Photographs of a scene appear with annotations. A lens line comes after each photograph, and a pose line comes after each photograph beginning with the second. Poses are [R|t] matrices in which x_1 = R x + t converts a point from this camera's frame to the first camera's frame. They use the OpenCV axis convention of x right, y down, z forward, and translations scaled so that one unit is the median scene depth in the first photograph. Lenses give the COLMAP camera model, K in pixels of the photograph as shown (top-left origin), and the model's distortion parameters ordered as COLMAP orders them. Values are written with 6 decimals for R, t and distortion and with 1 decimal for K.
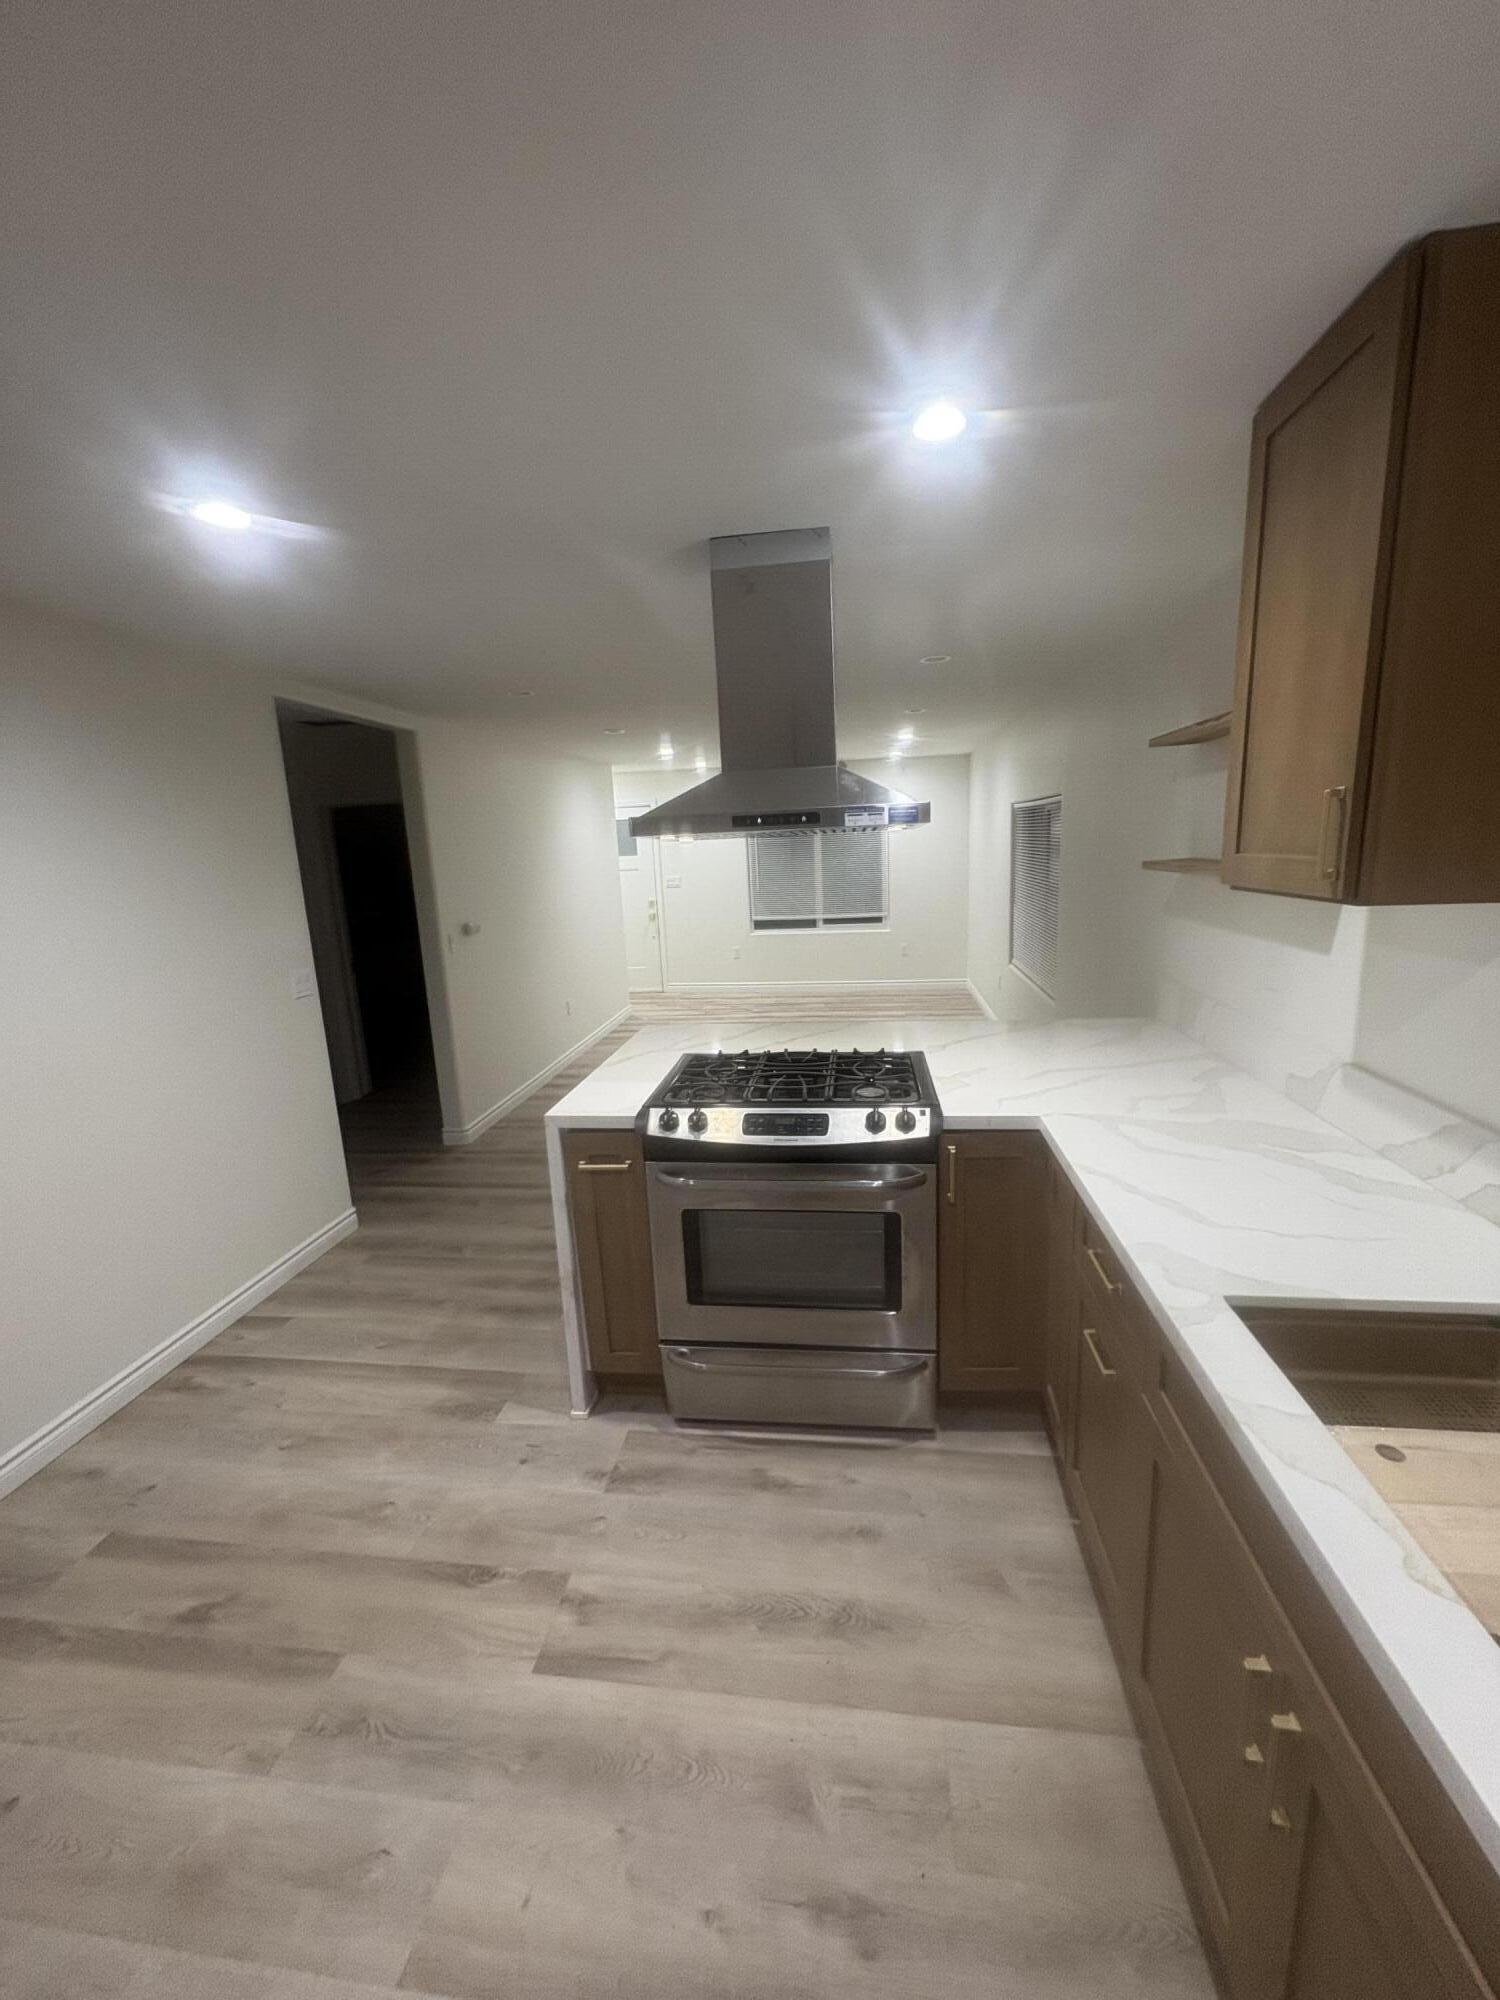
lens RADIAL K [[791.4, 0, 753.7], [0, 791.4, 996.3], [0, 0, 1]] dist [0.000467, -0.000768]
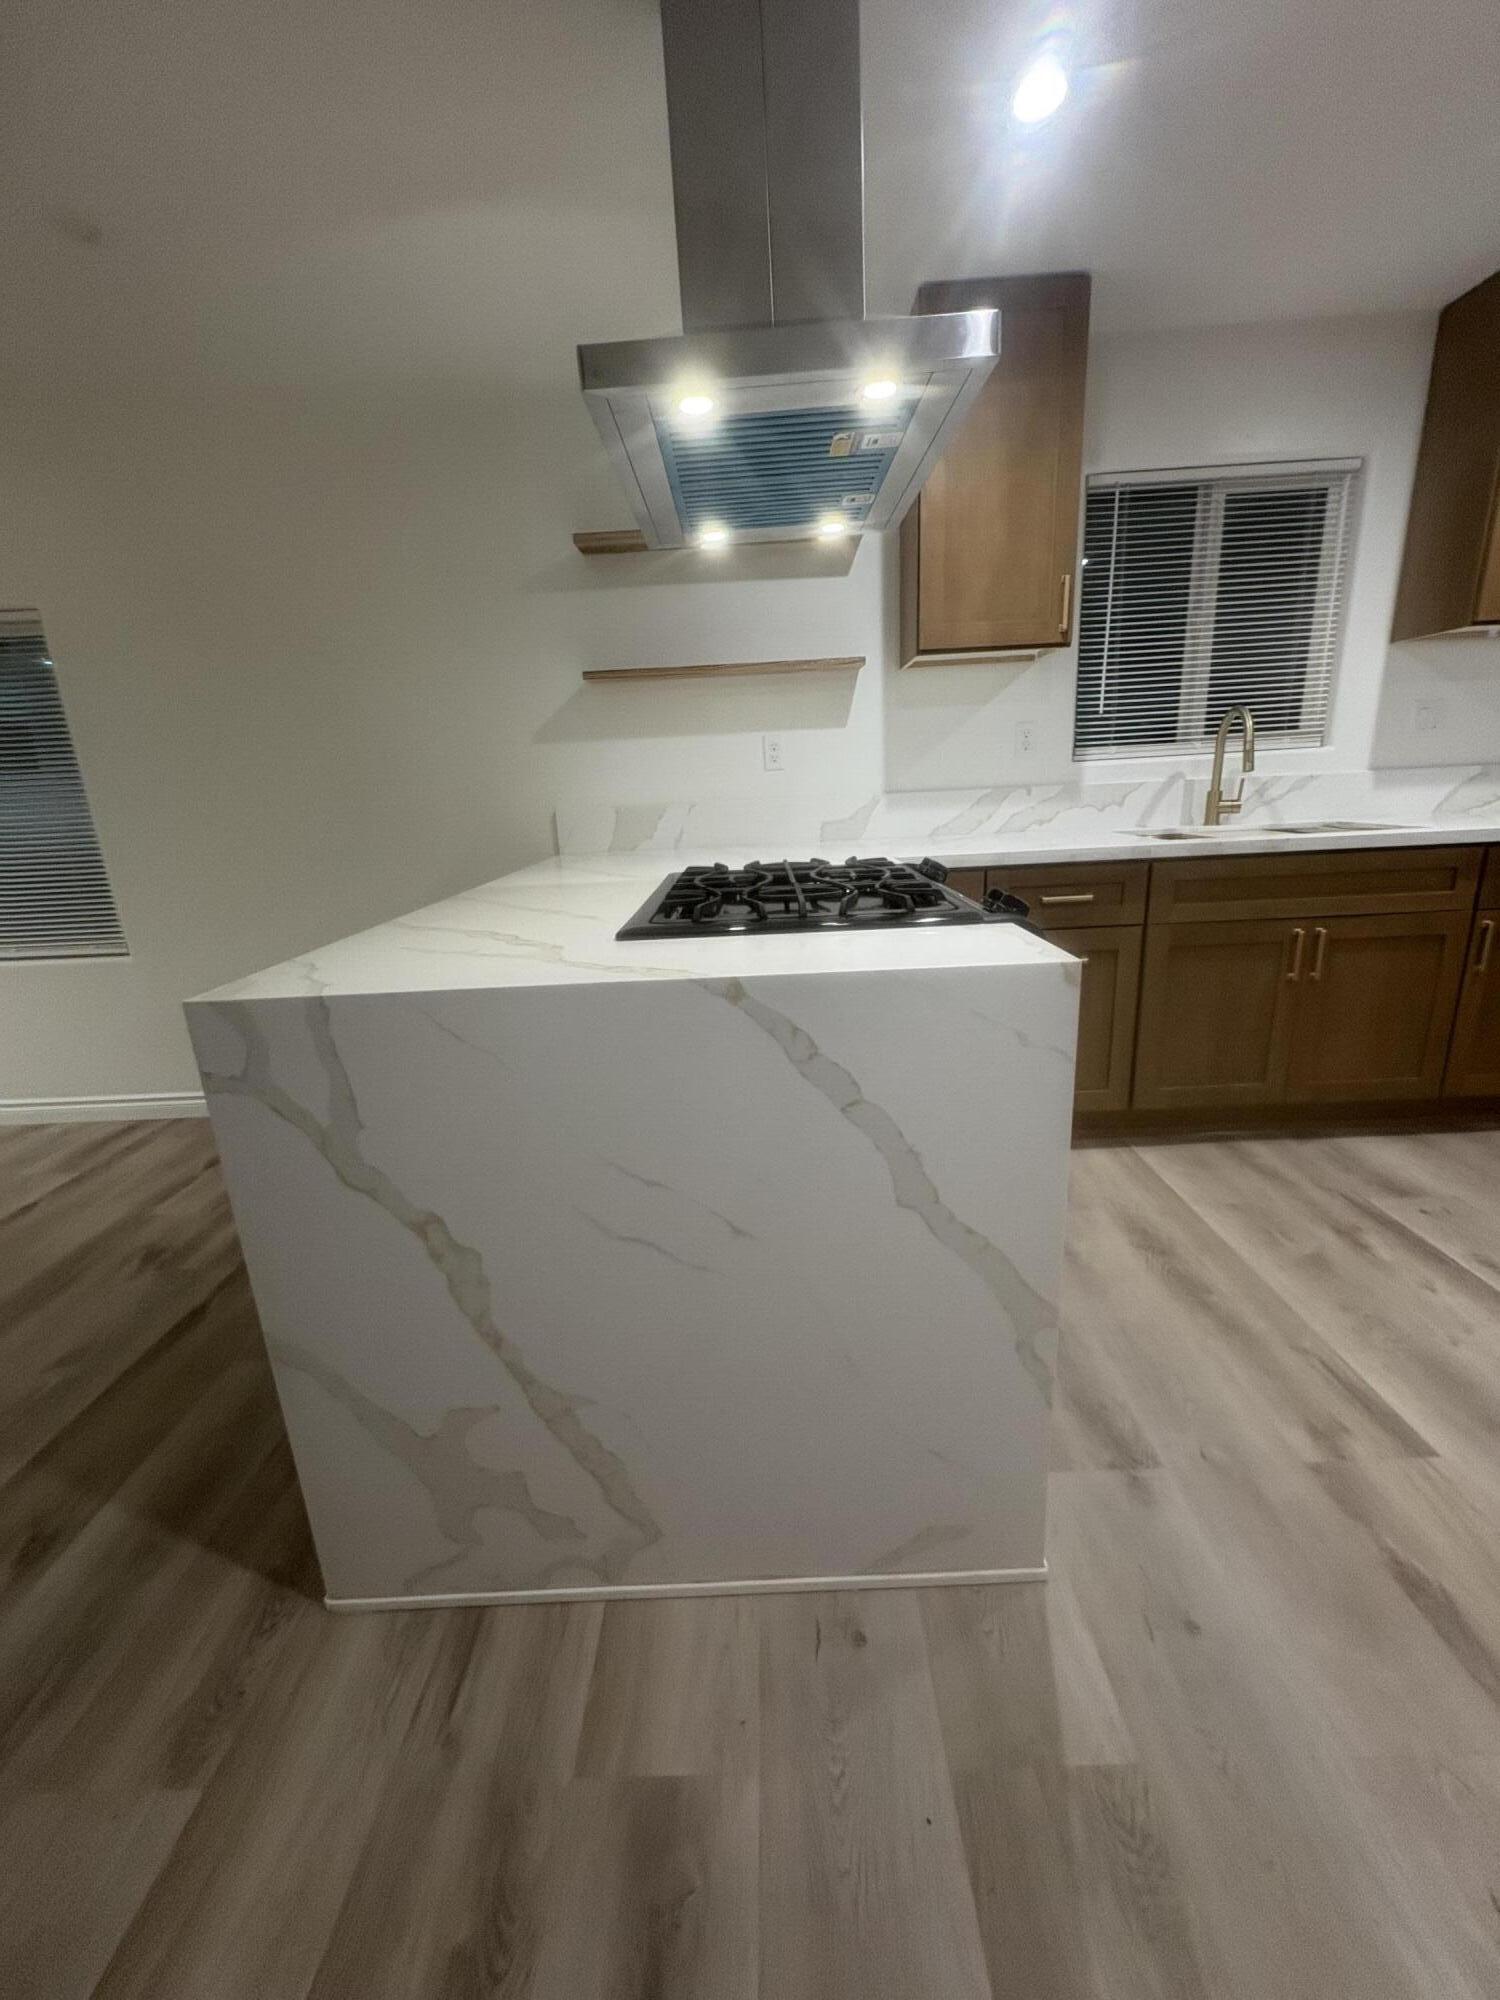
lens RADIAL K [[791.4, 0, 753.7], [0, 791.4, 996.3], [0, 0, 1]] dist [0.000467, -0.000768]
pose [[-0.118482, -0.215601, 0.969267, -0.743310], [0.242503, 0.940301, 0.238801, 0.024451], [-0.962888, 0.263344, -0.059125, 1.342013]]
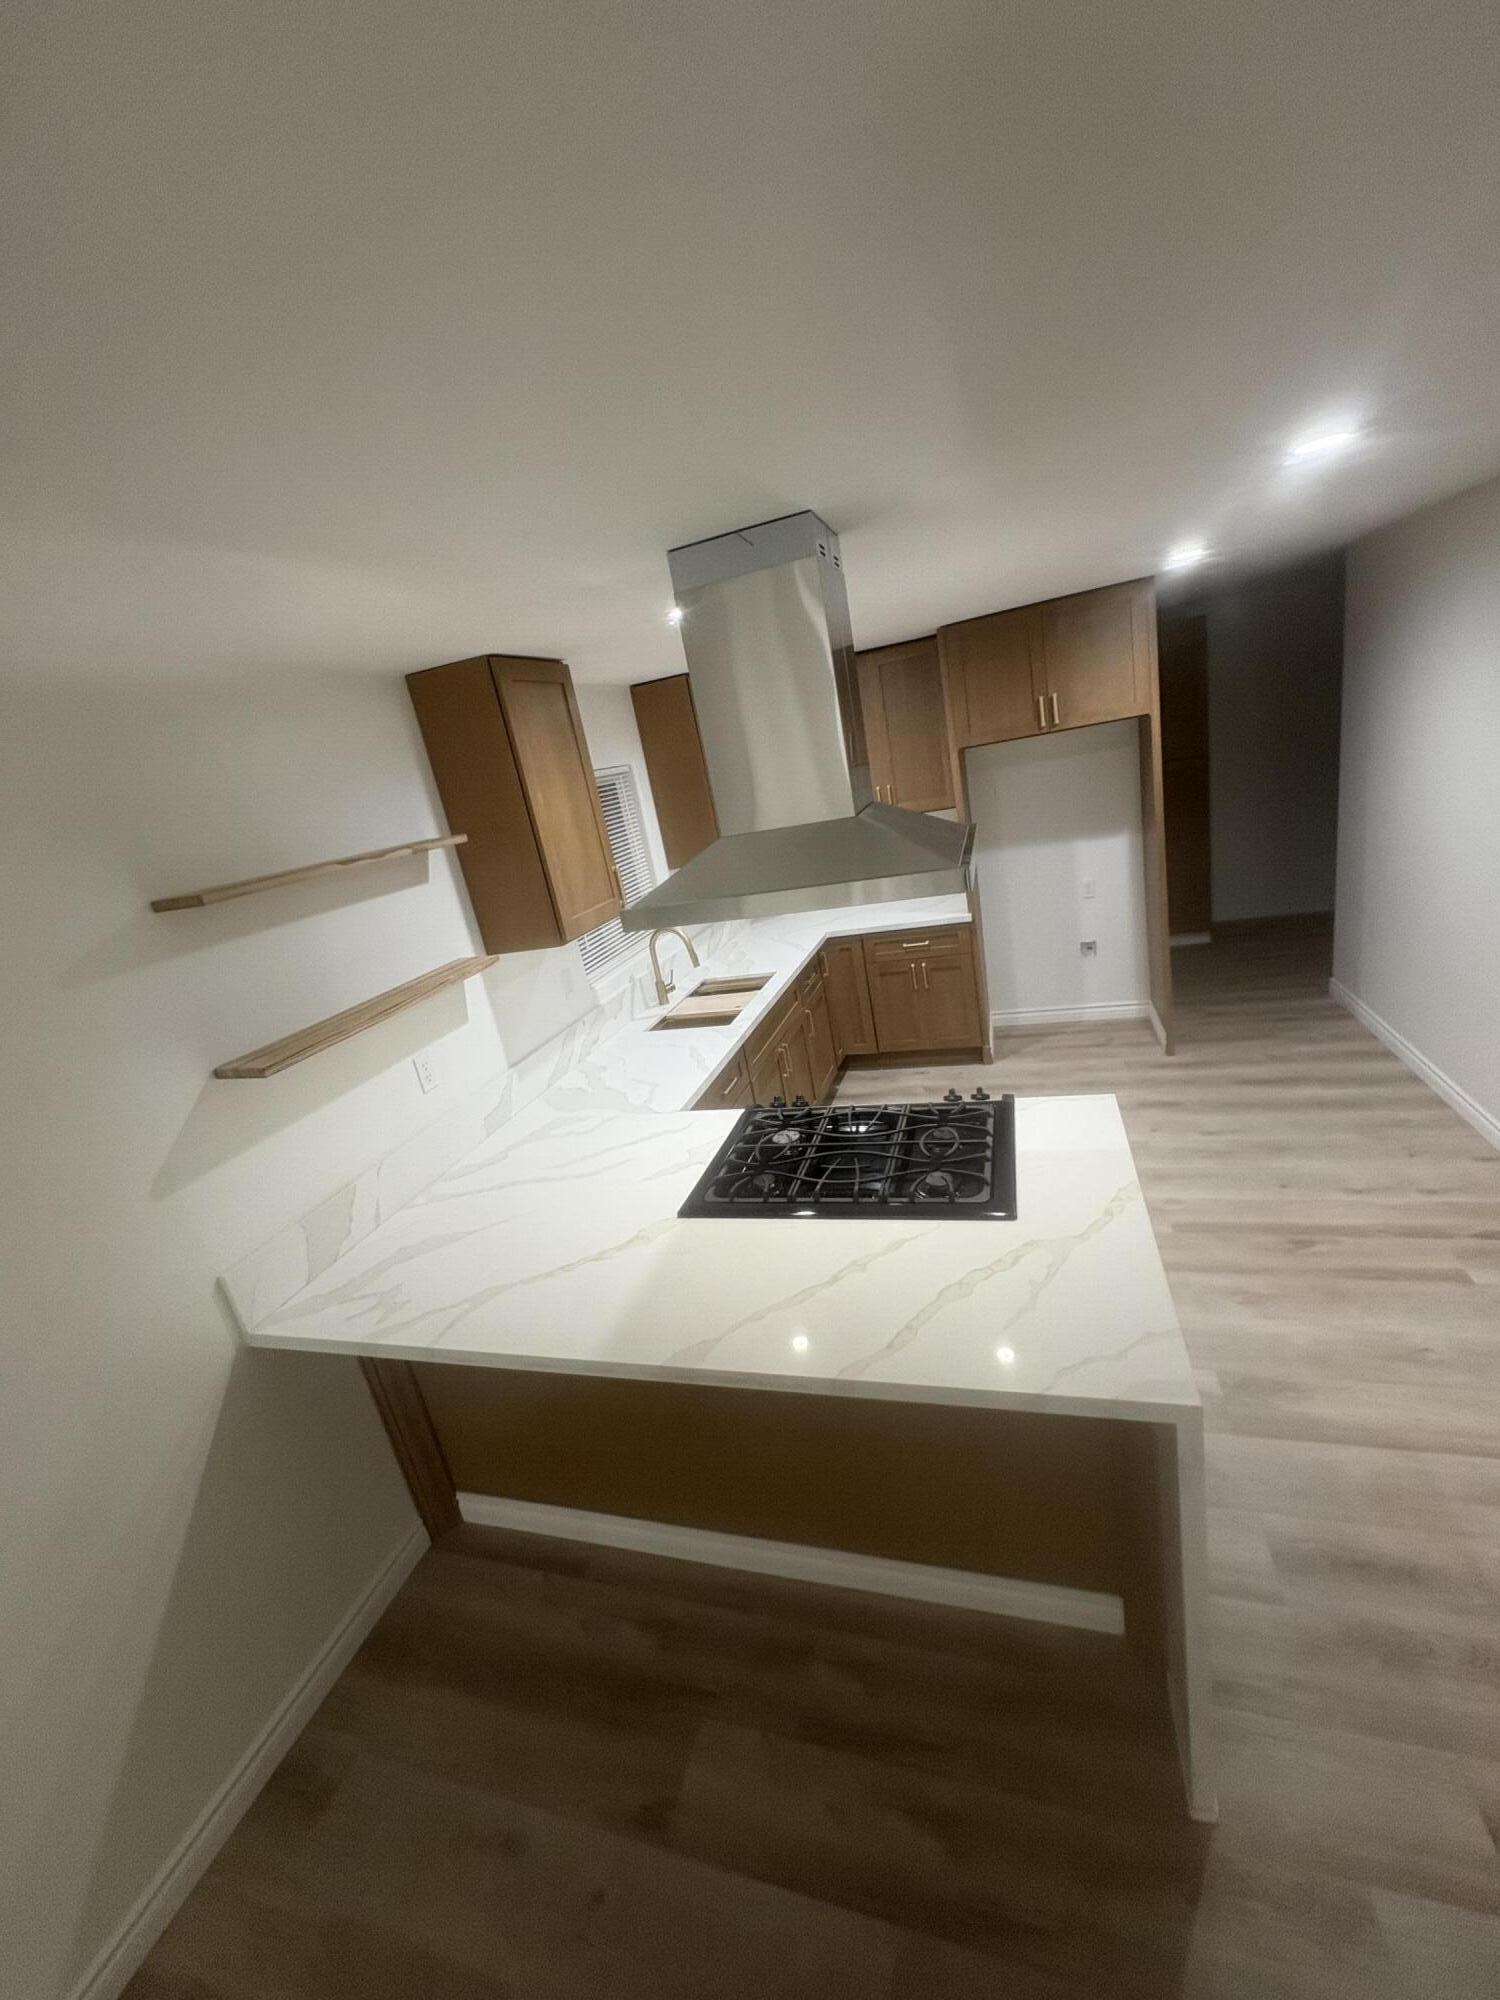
lens RADIAL K [[791.4, 0, 753.7], [0, 791.4, 996.3], [0, 0, 1]] dist [0.000467, -0.000768]
pose [[-0.959054, 0.162794, 0.231761, -0.089818], [0.253611, 0.857903, 0.446861, -0.573339], [-0.126082, 0.487341, -0.864061, 2.071561]]
